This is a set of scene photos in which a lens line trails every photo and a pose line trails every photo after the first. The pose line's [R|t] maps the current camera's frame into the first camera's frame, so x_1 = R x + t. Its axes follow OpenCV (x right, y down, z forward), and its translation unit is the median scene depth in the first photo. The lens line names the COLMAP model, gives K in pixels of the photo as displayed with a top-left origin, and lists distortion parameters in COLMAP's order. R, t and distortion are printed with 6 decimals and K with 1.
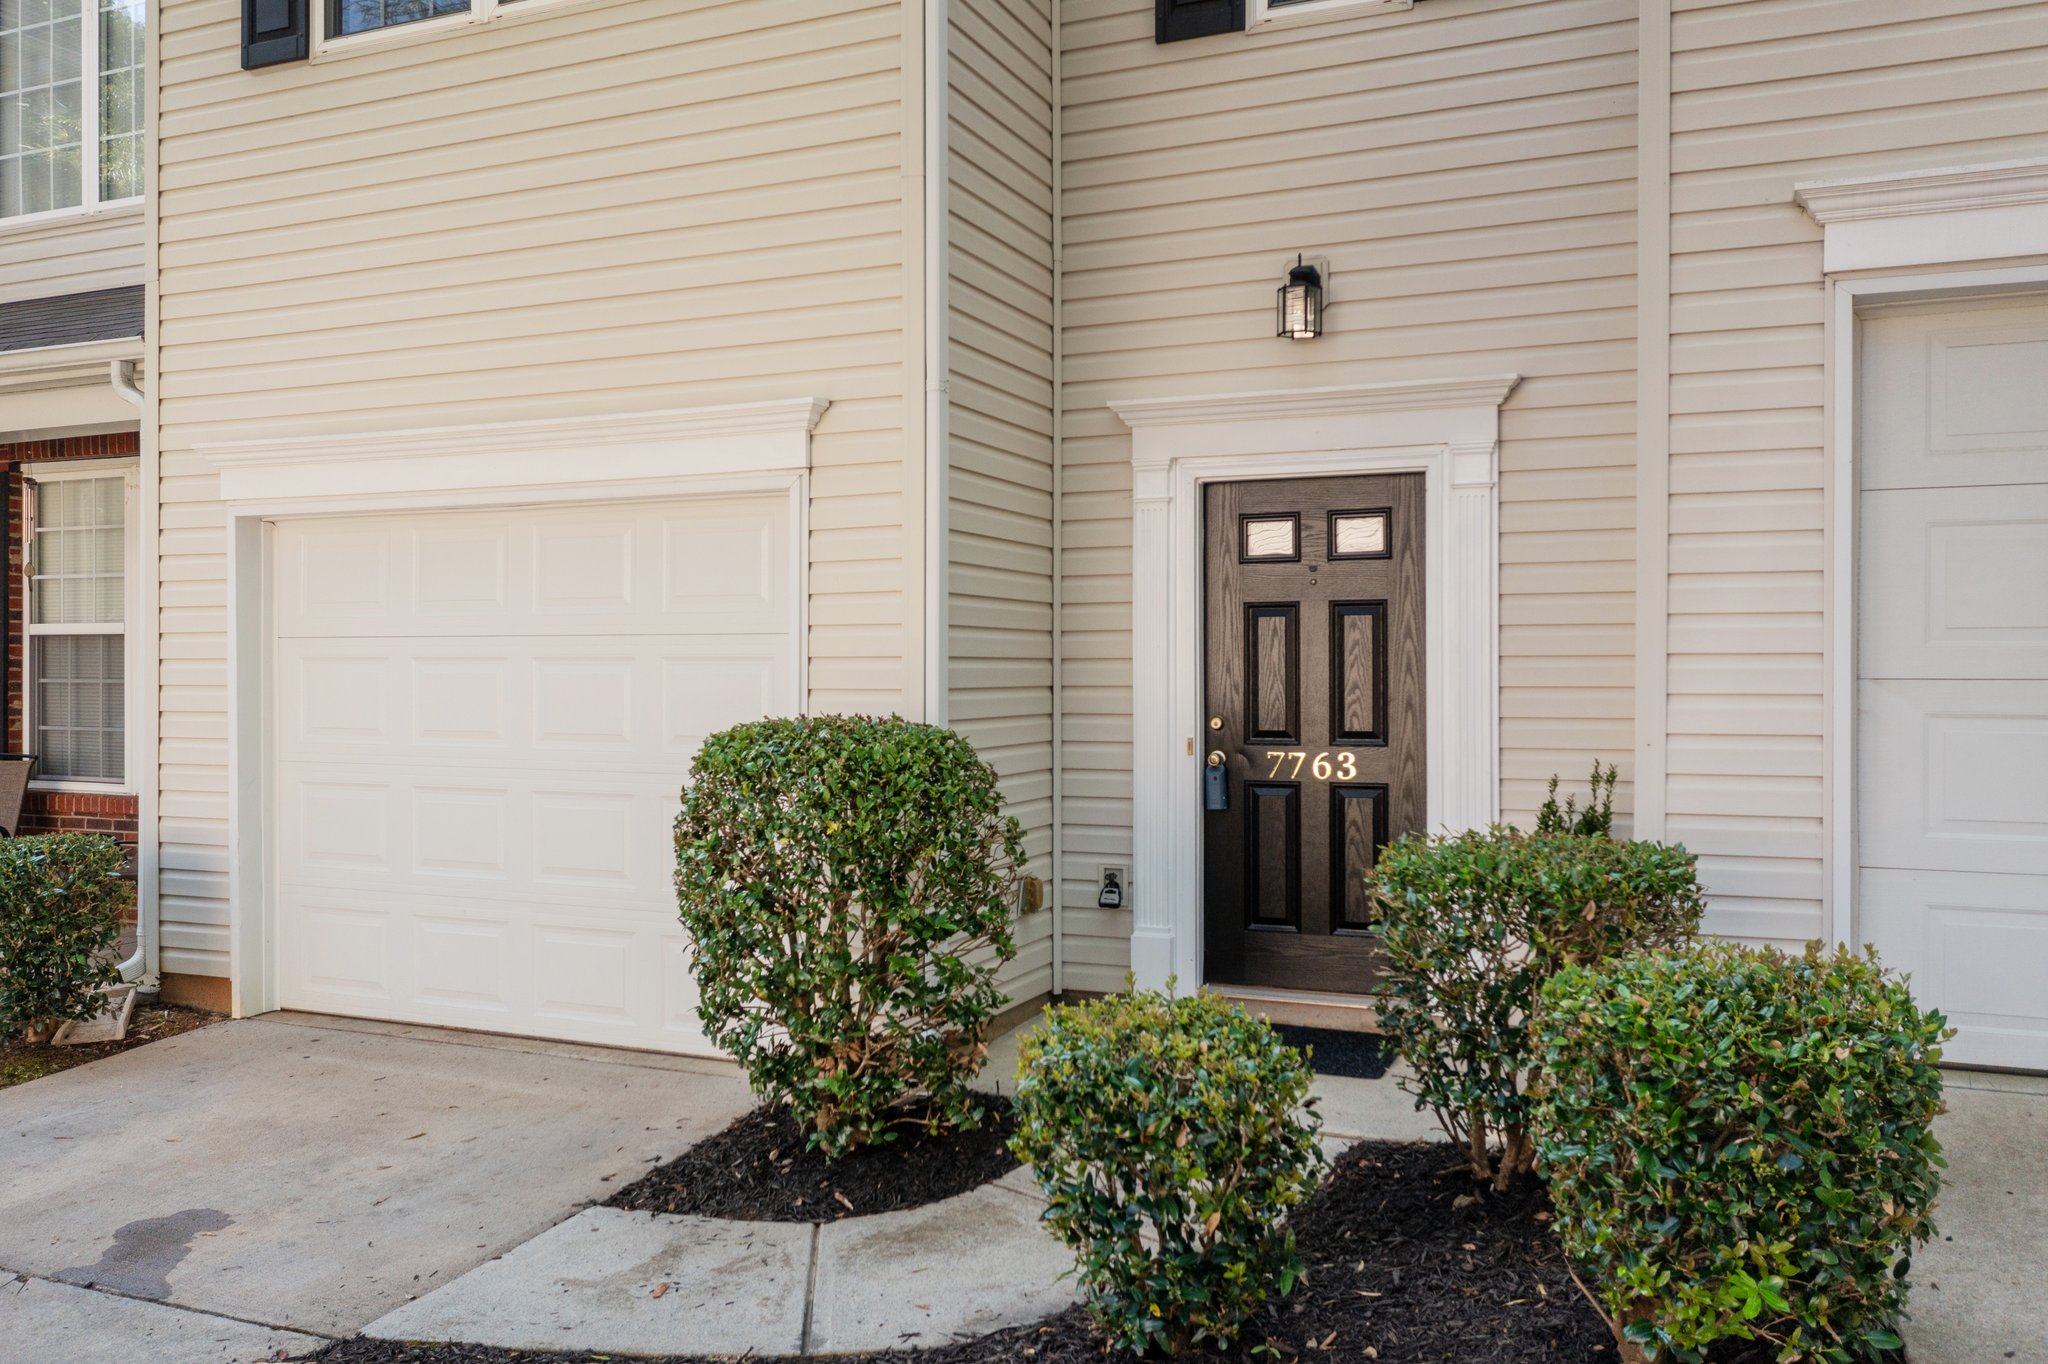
lens RADIAL K [[1610.2, 0, 1021.5], [0, 1610.2, 661.1], [0, 0, 1]] dist [-0.001715, -0.001964]
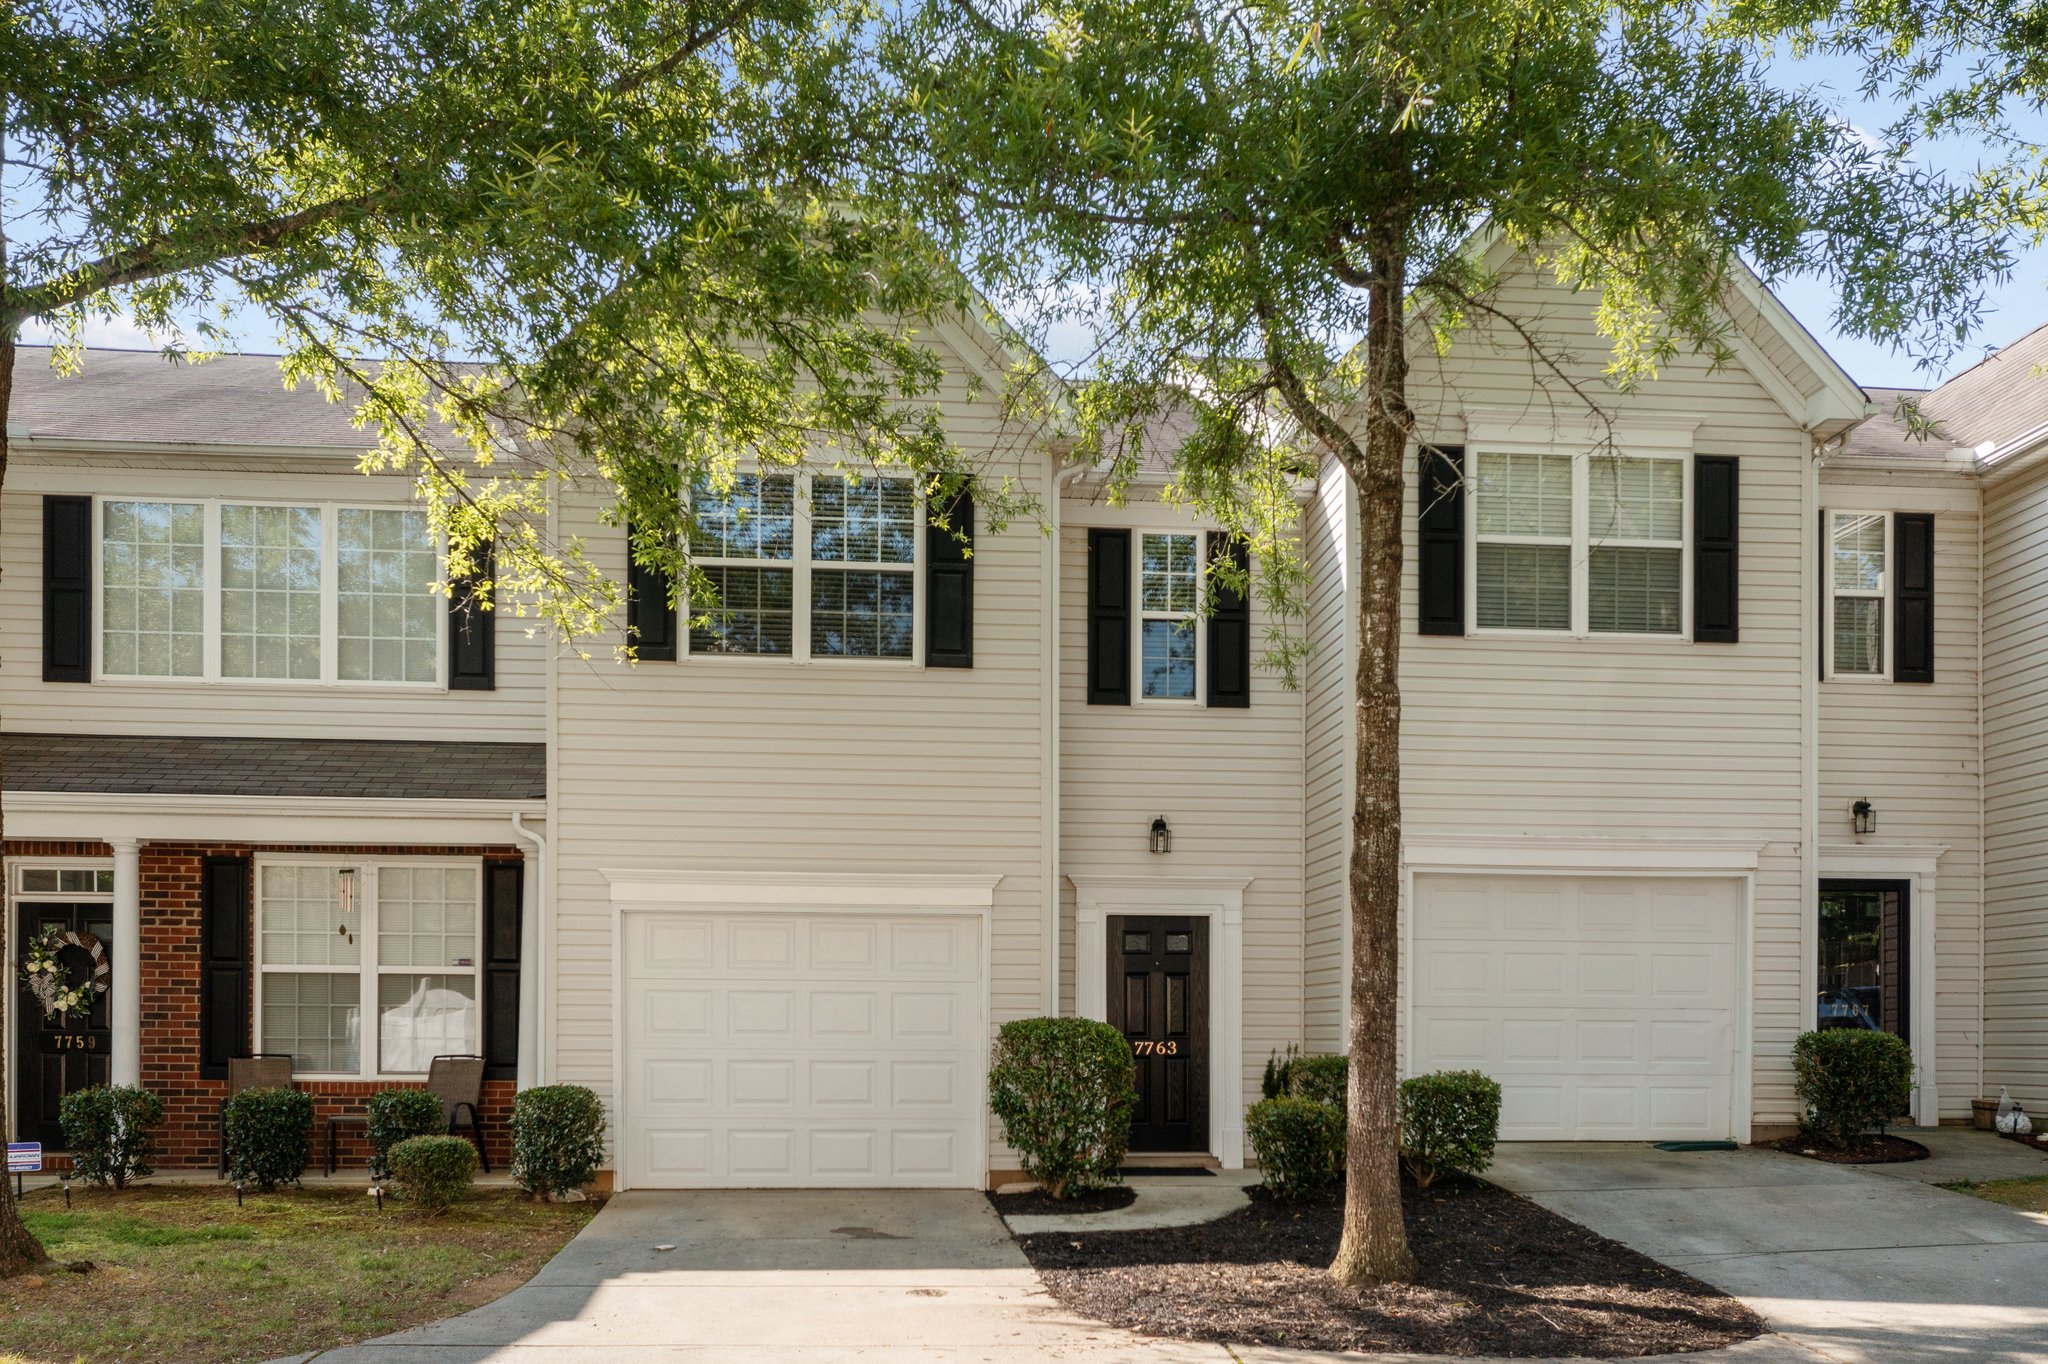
lens RADIAL K [[1698.4, 0, 1029.0], [0, 1698.4, 1037.1], [0, 0, 1]] dist [0.005148, -0.004829]
pose [[0.876003, 0.005141, 0.482278, -1.074882], [-0.007888, 0.999962, 0.003667, 0.042900], [-0.482241, -0.007016, 0.876010, -0.924849]]
